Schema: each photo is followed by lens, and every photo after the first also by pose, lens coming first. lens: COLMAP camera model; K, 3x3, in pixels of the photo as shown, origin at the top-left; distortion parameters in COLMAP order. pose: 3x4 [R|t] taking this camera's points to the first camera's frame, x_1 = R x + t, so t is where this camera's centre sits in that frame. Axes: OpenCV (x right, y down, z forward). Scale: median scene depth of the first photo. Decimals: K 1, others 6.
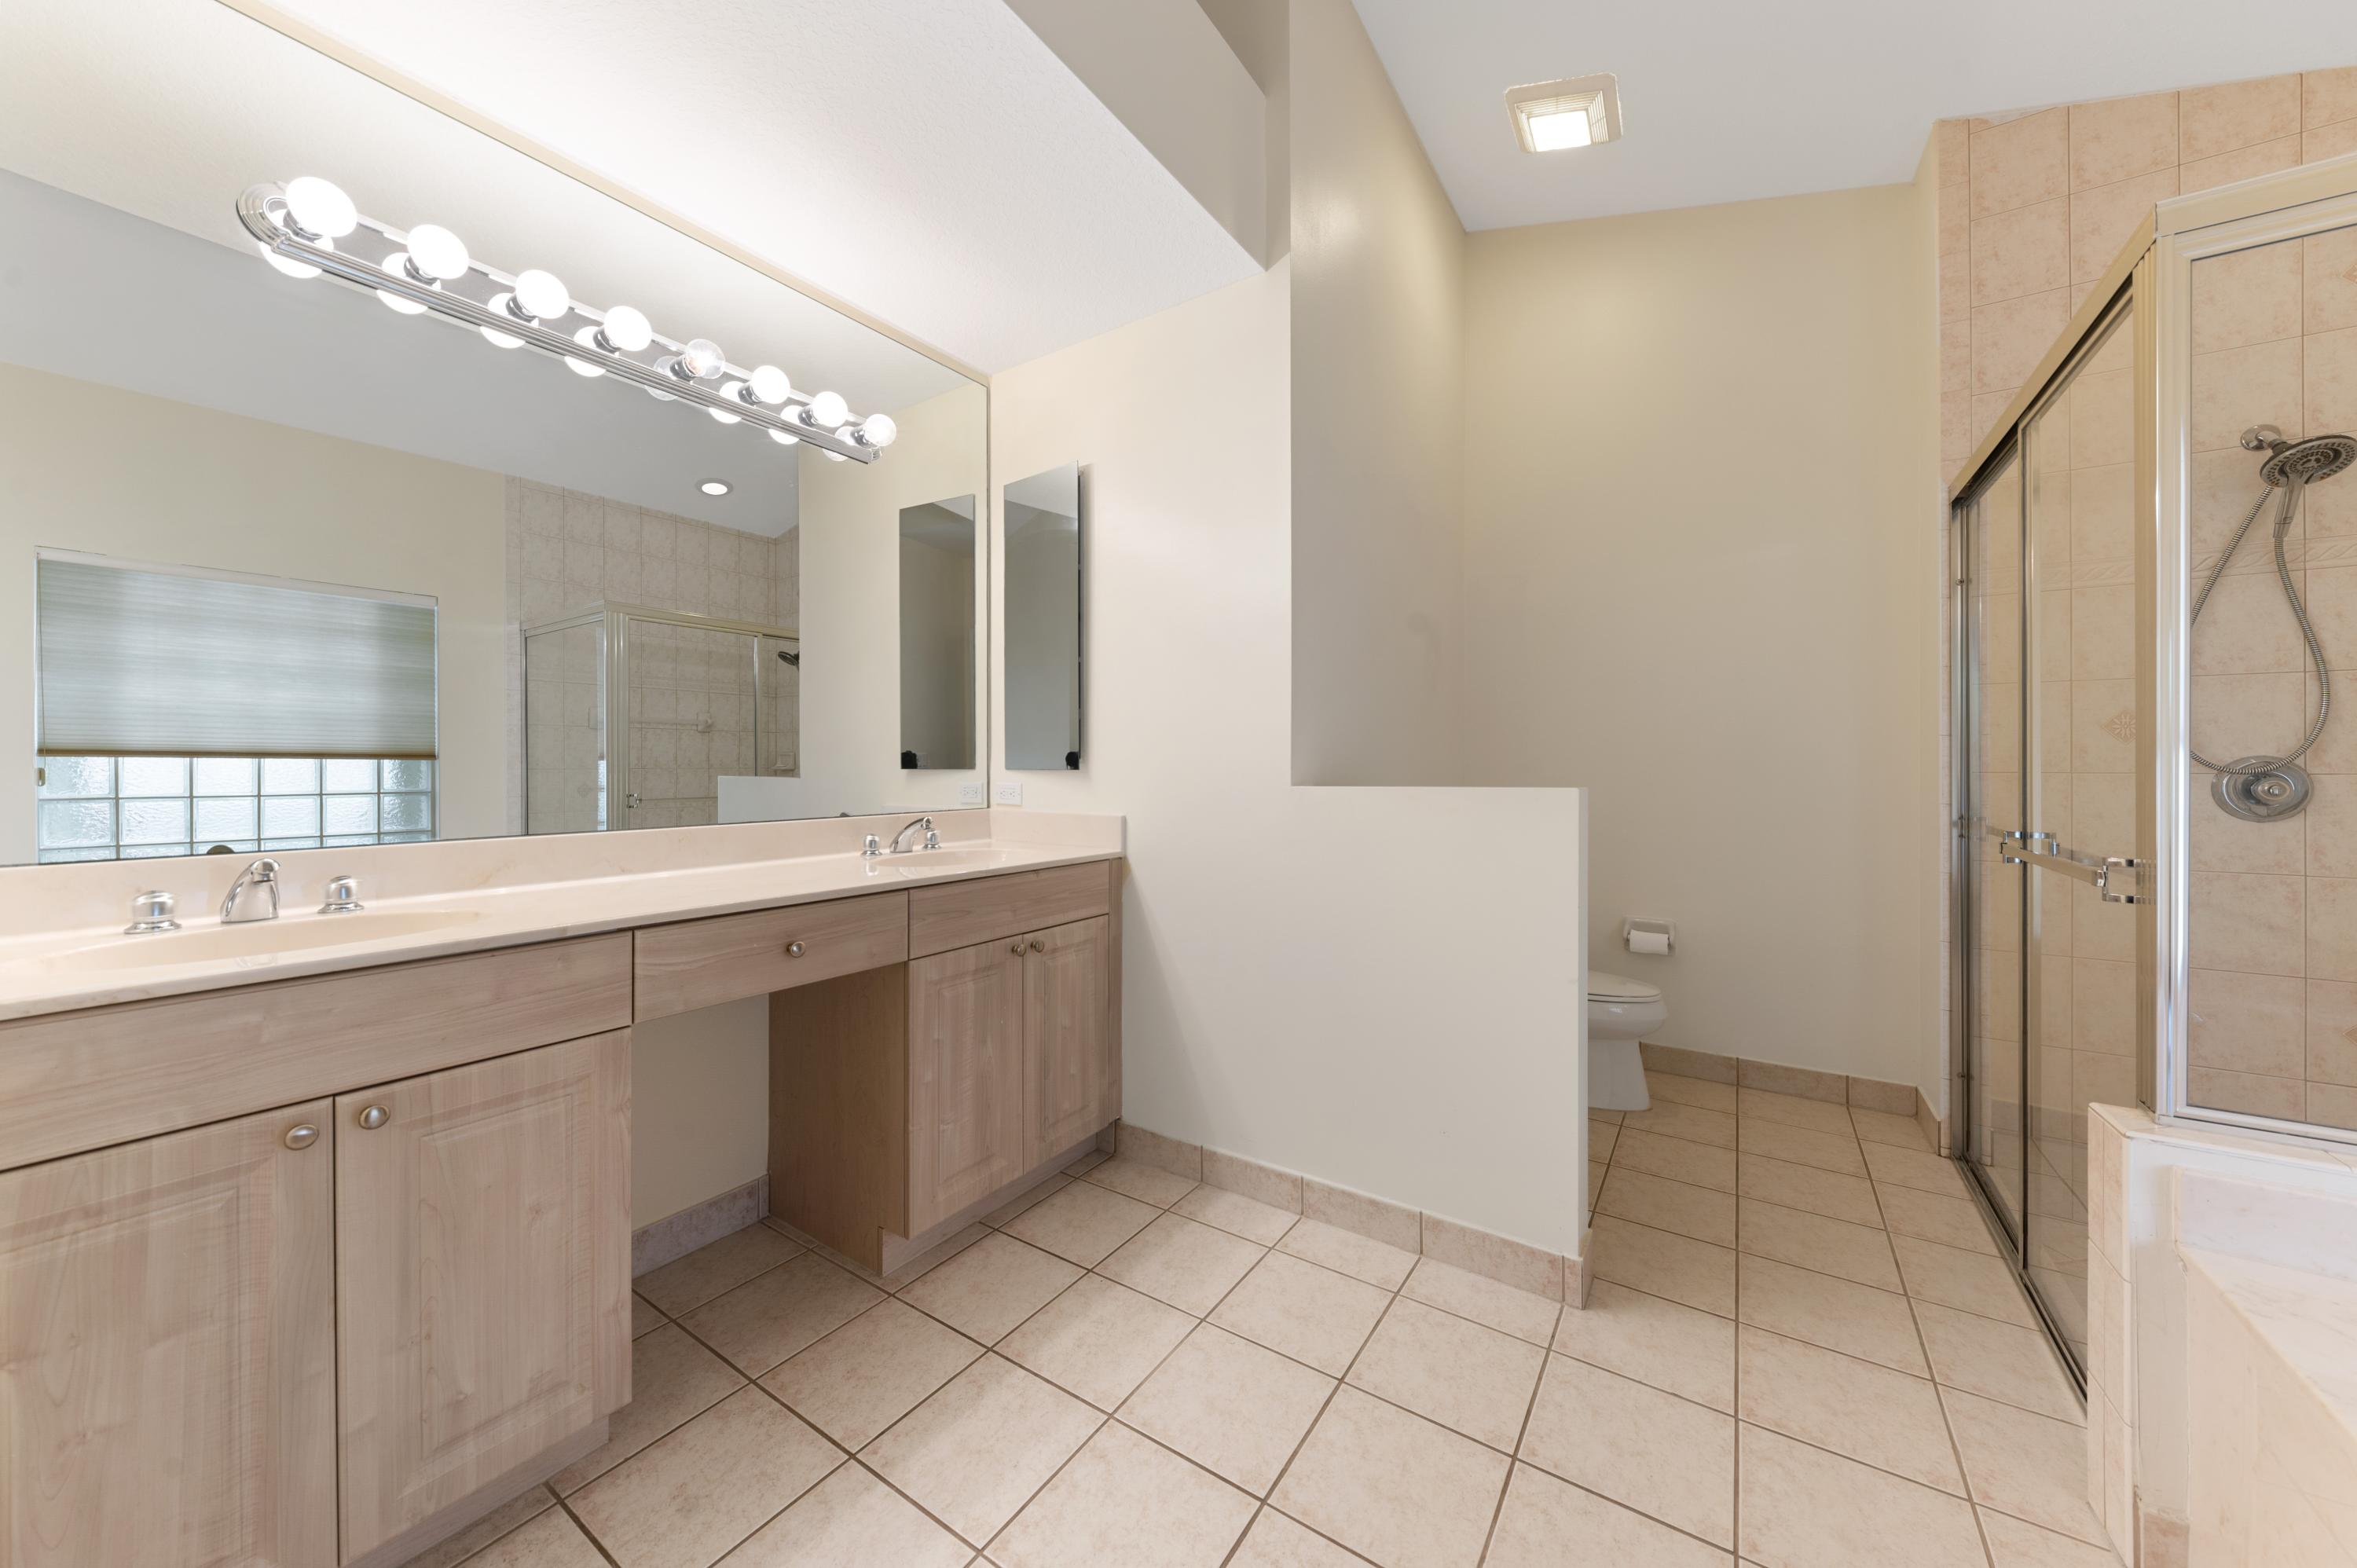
lens RADIAL K [[831.2, 0, 1181.9], [0, 831.2, 769.8], [0, 0, 1]] dist [0.009038, -0.003135]
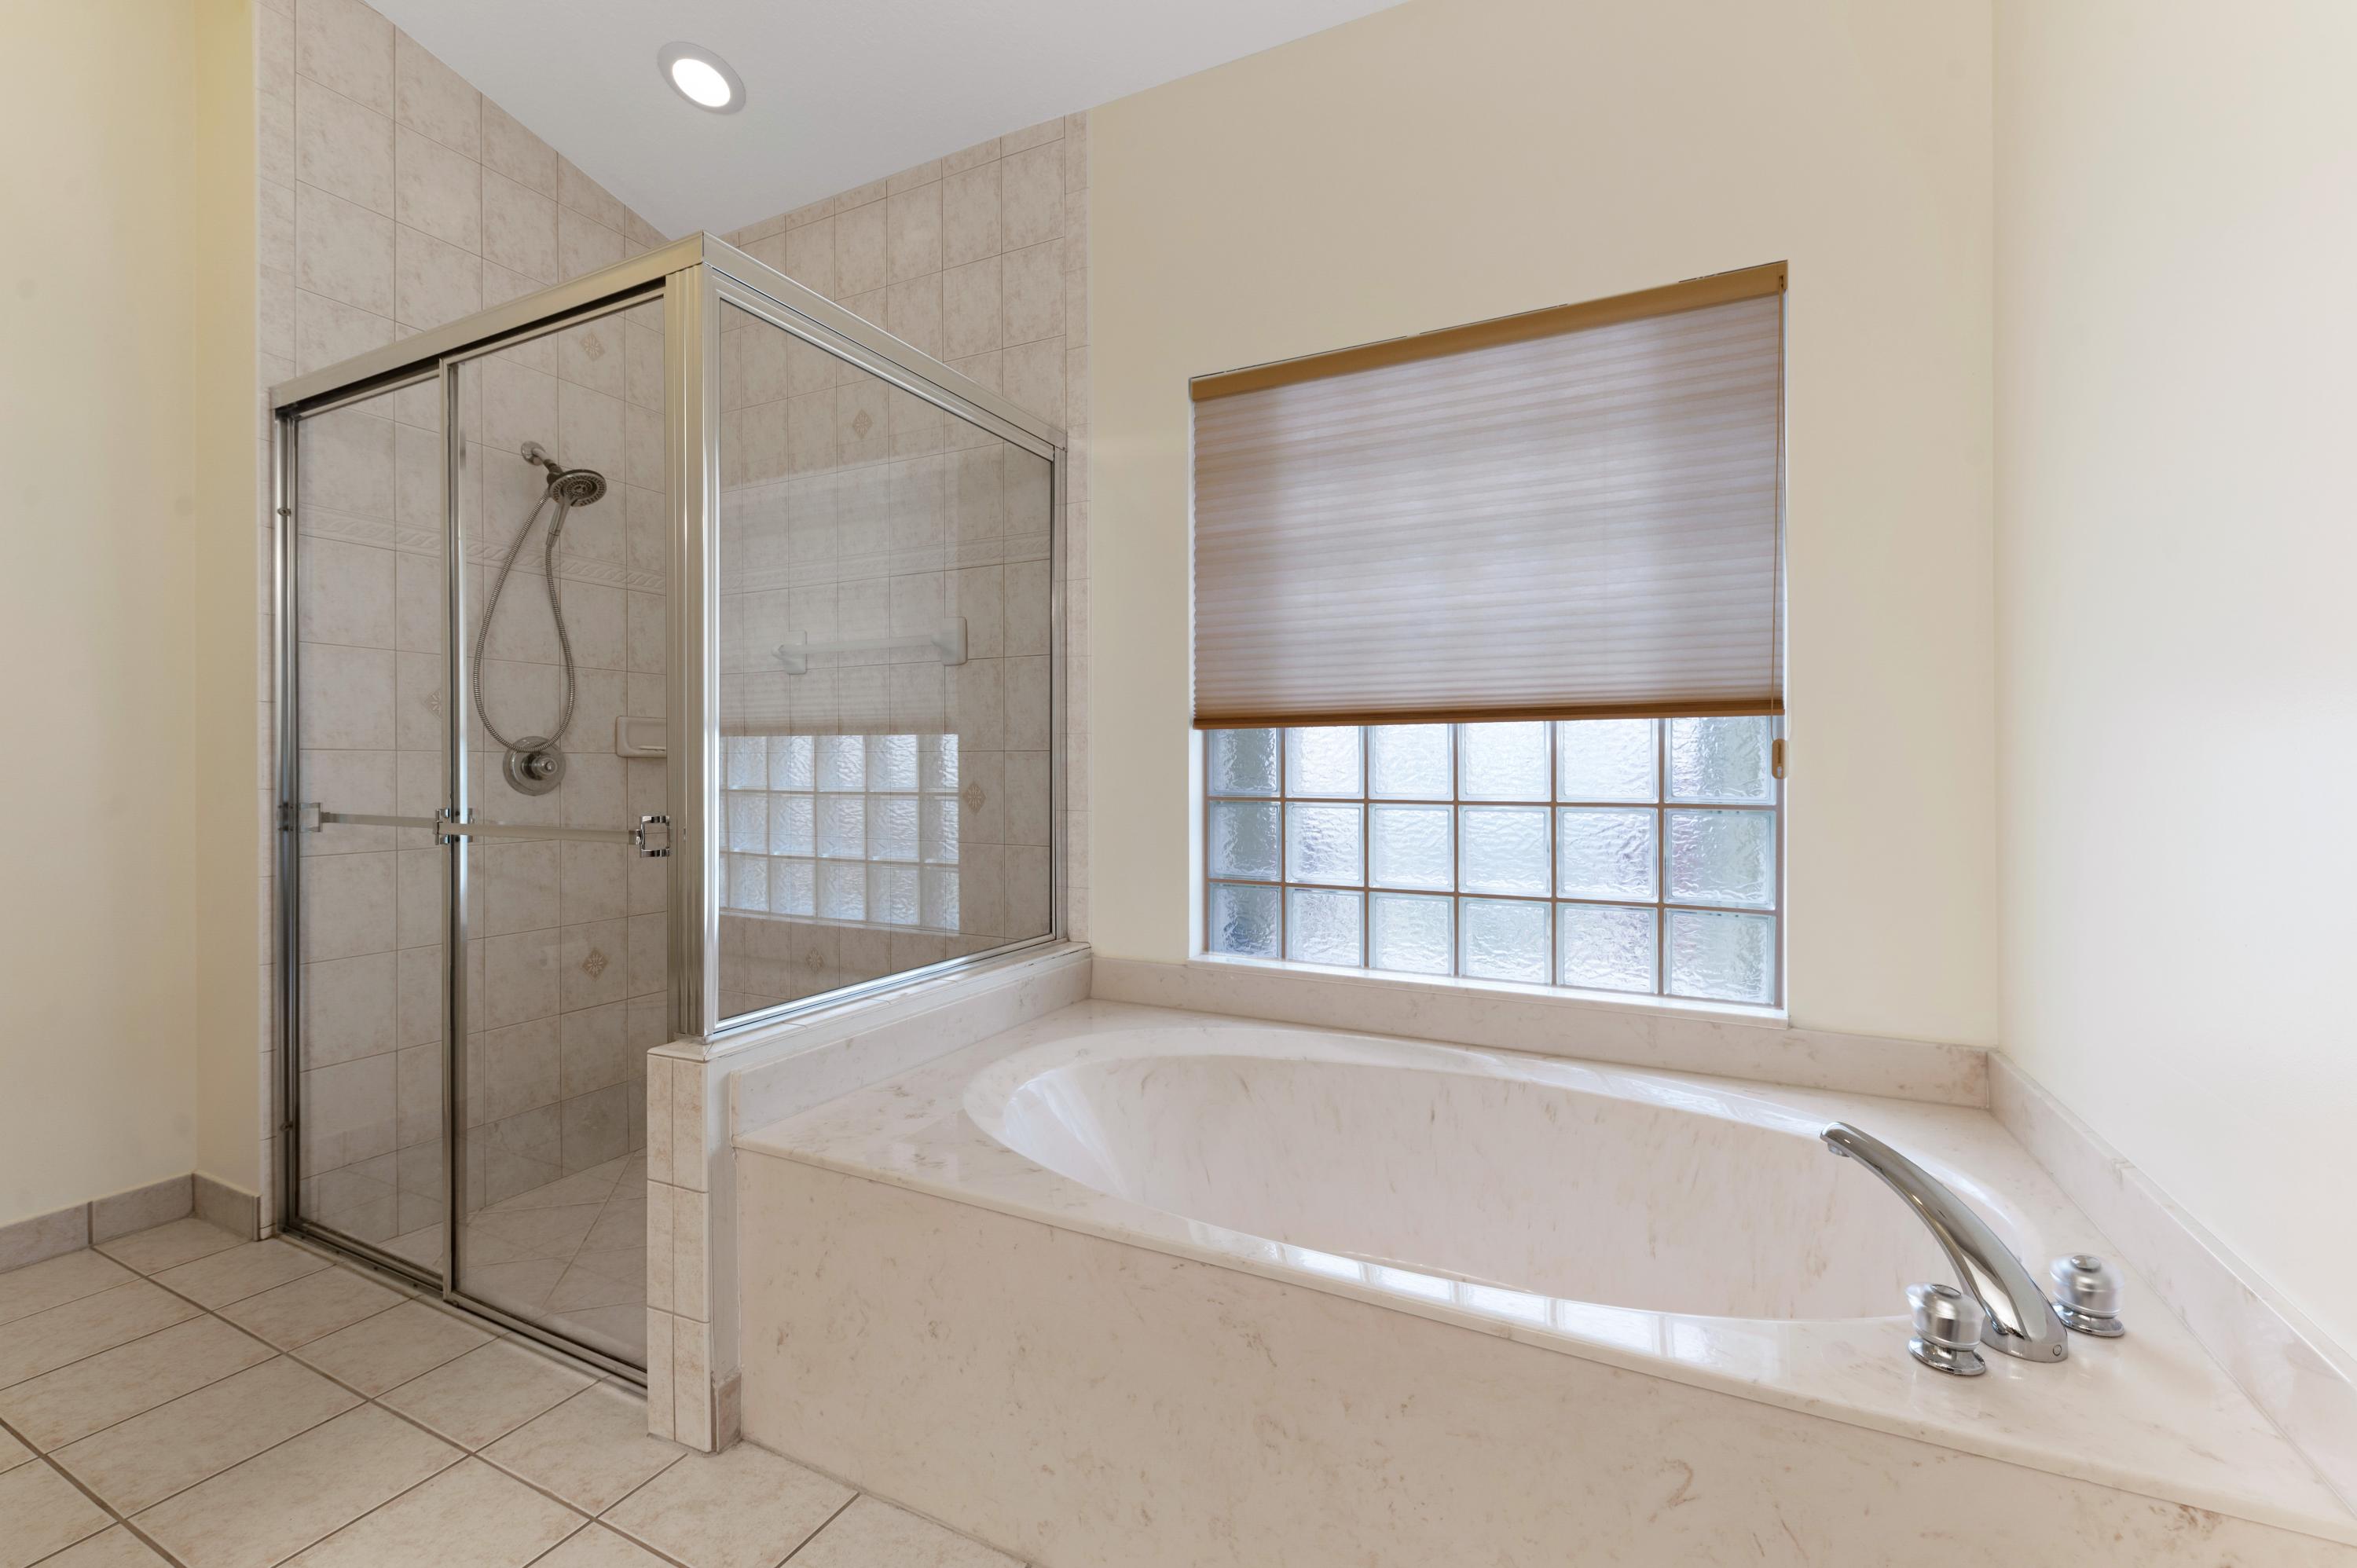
lens RADIAL K [[991.4, 0, 1177.0], [0, 991.4, 770.0], [0, 0, 1]] dist [-0.000681, -0.000044]
pose [[-0.128275, 0.000337, 0.991739, -0.143689], [0.007077, 0.999975, 0.000575, 0.033827], [-0.991713, 0.007092, -0.128274, 0.320440]]
